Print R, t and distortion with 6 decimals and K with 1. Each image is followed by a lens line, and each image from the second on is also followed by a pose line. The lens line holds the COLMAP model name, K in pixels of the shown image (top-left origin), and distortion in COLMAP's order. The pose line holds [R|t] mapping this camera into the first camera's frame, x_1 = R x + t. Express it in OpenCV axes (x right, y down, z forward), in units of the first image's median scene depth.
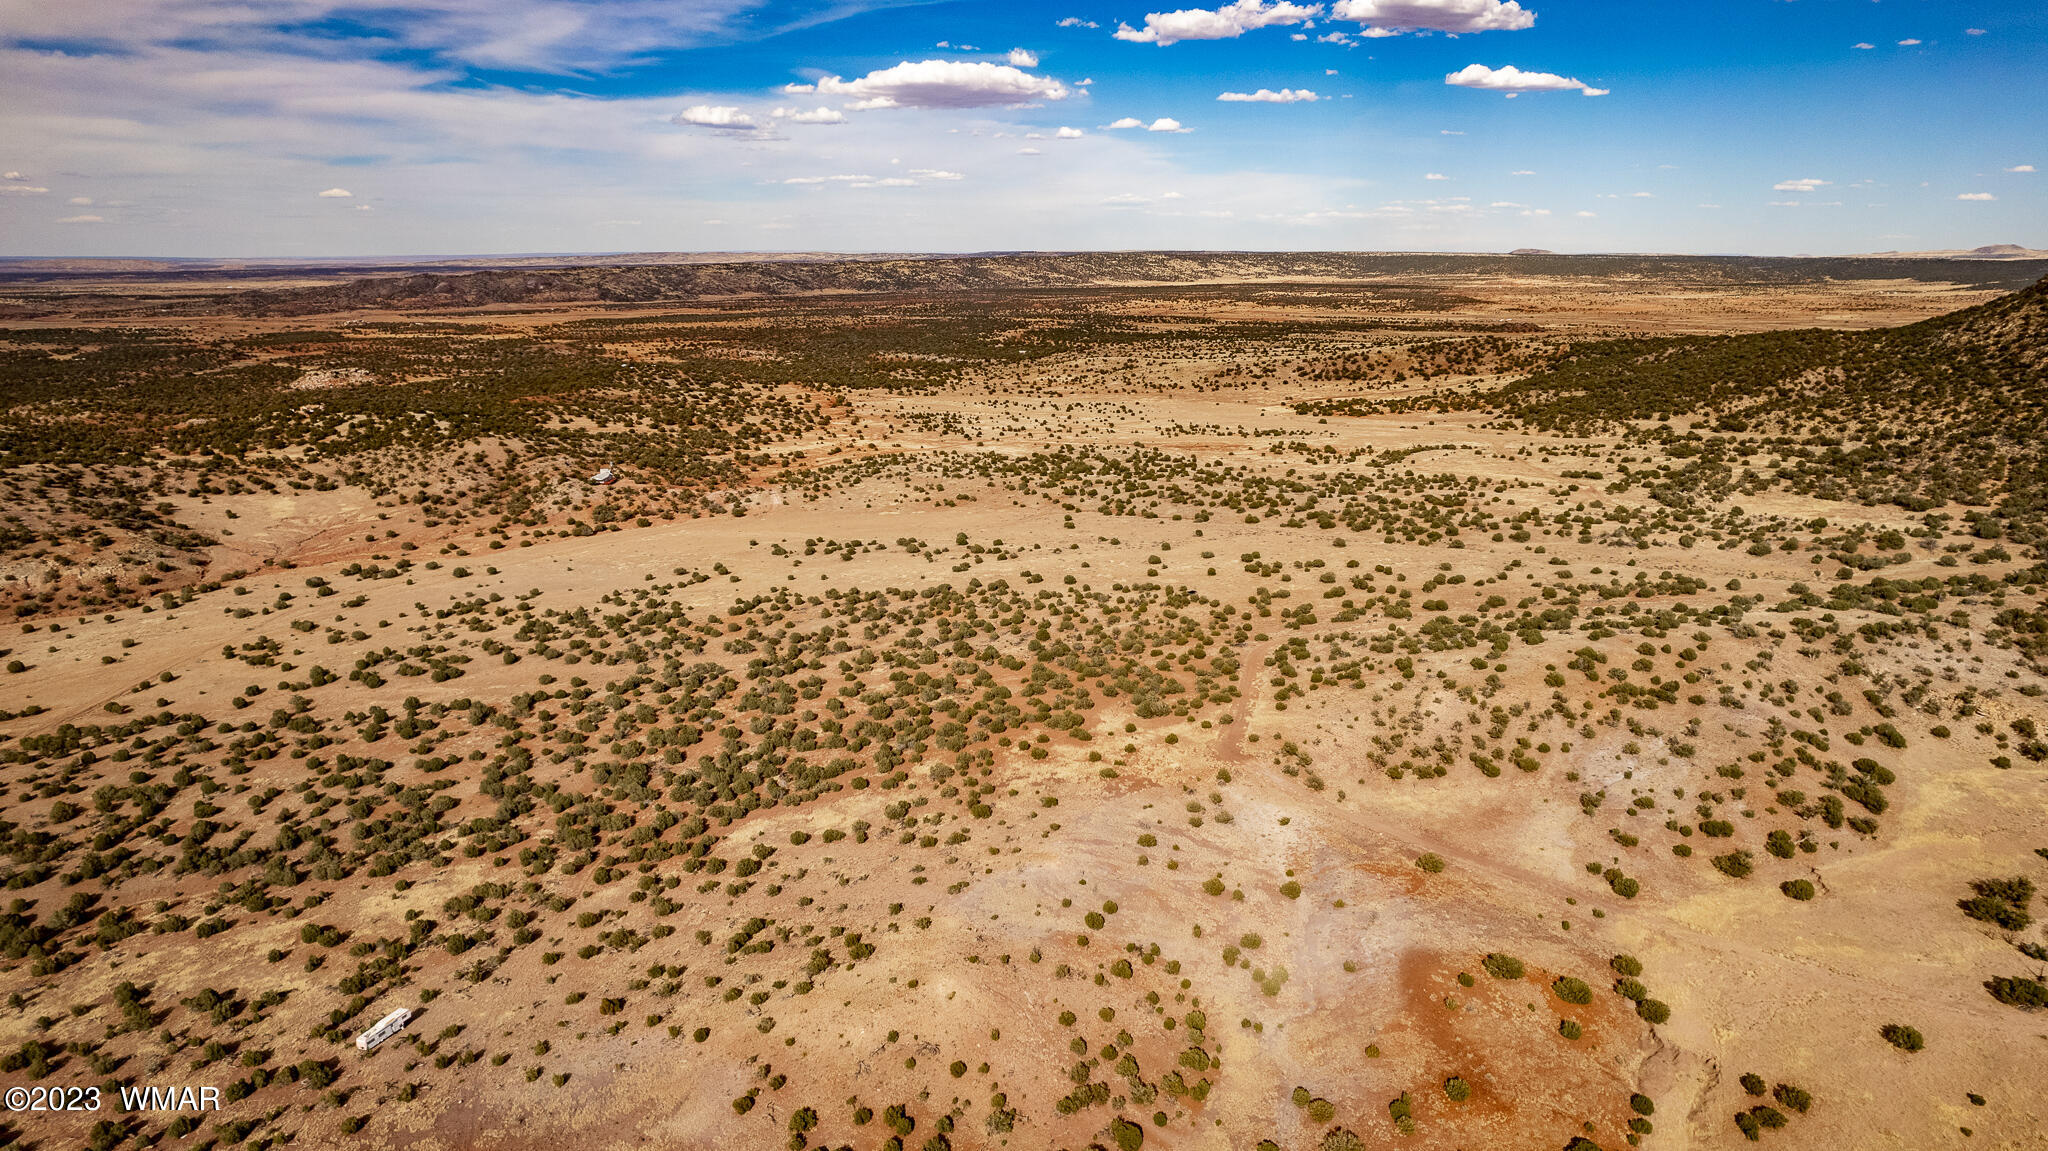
lens RADIAL K [[1289.4, 0, 1024.0], [0, 1289.4, 575.5], [0, 0, 1]] dist [-0.069355, 0.057469]
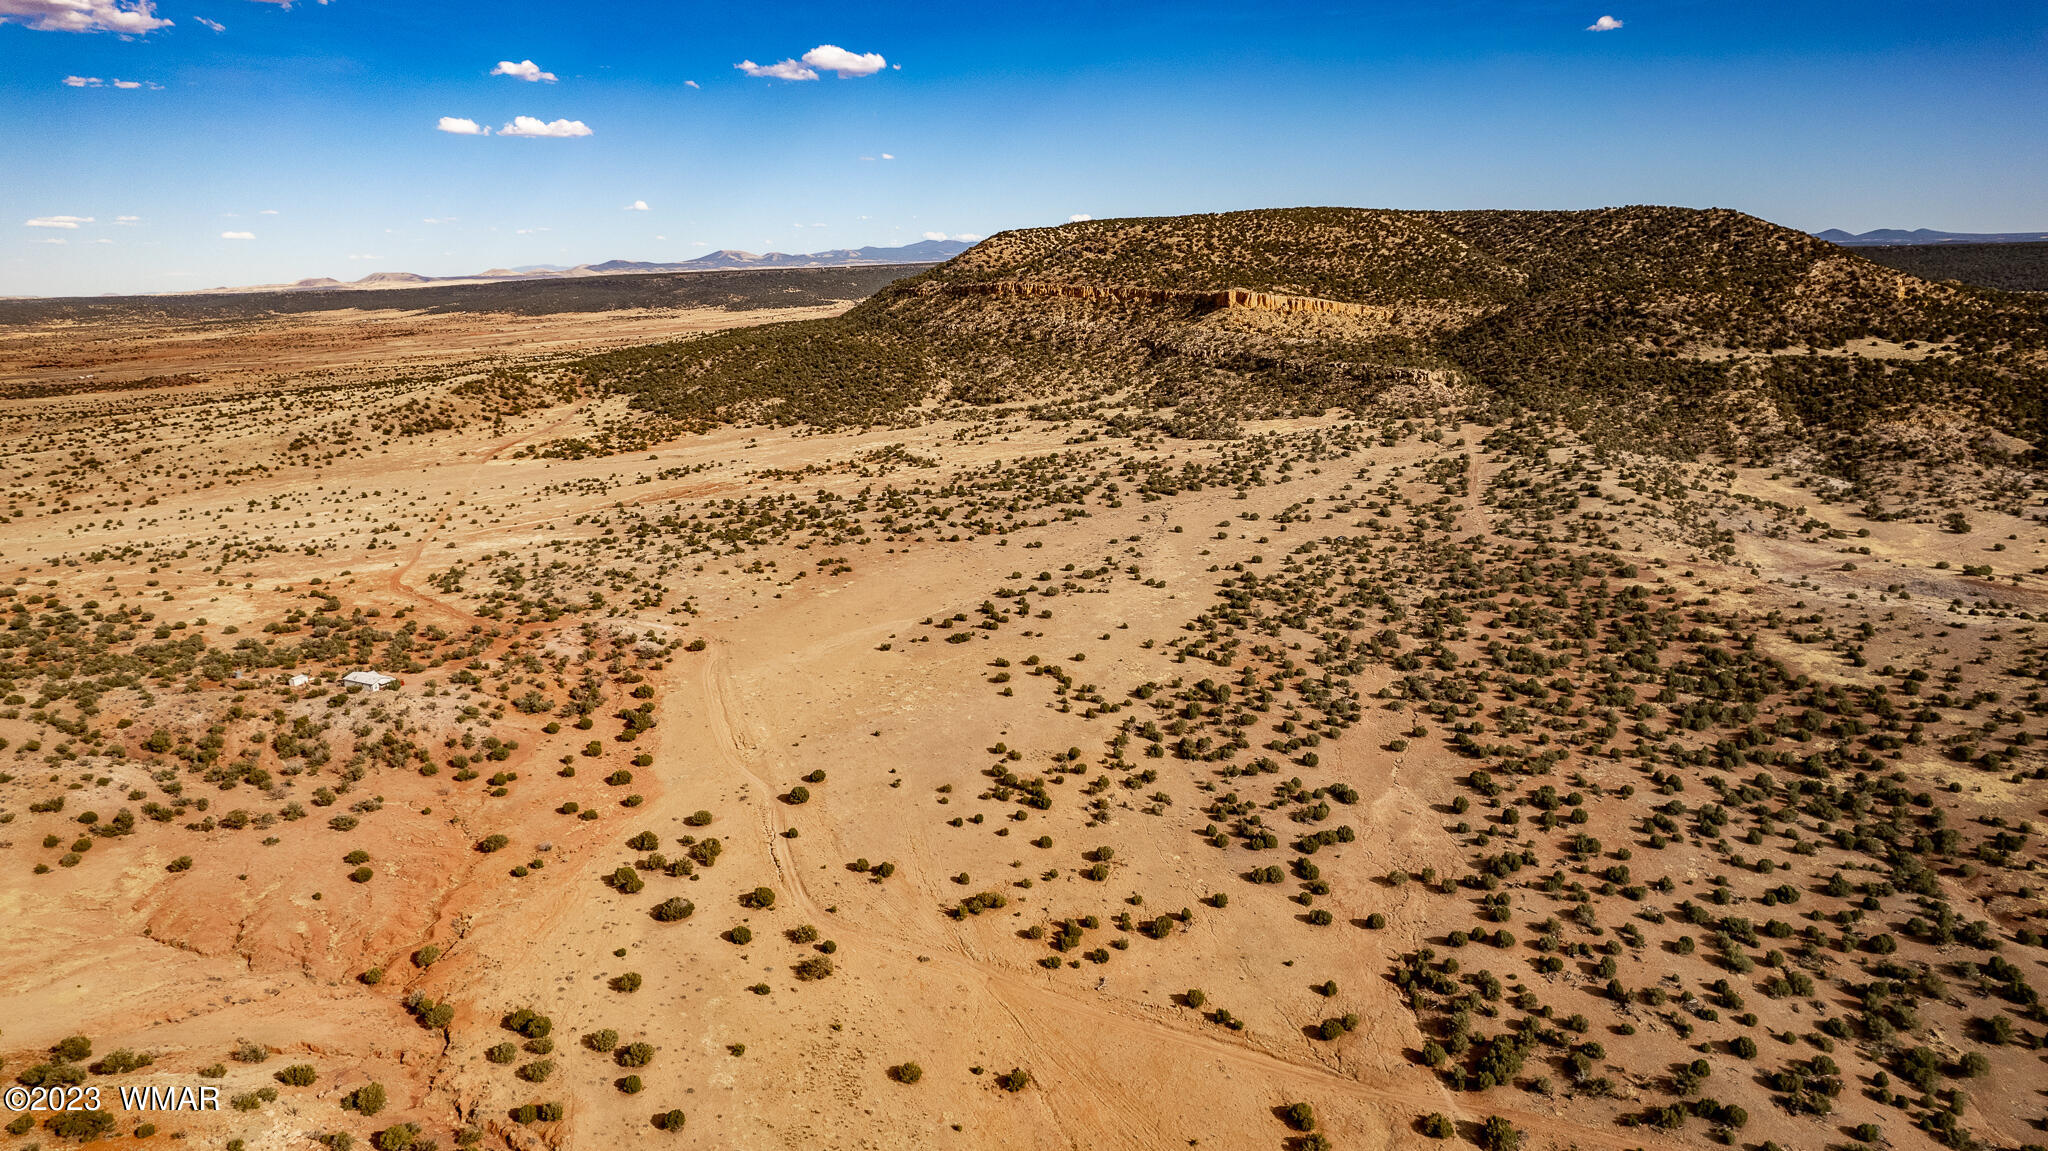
lens RADIAL K [[1289.4, 0, 1024.0], [0, 1289.4, 575.5], [0, 0, 1]] dist [-0.069355, 0.057469]
pose [[0.413433, -0.224537, 0.882415, -1.189997], [0.249388, 0.959983, 0.127431, -0.202504], [-0.875716, 0.167379, 0.452886, 0.768652]]
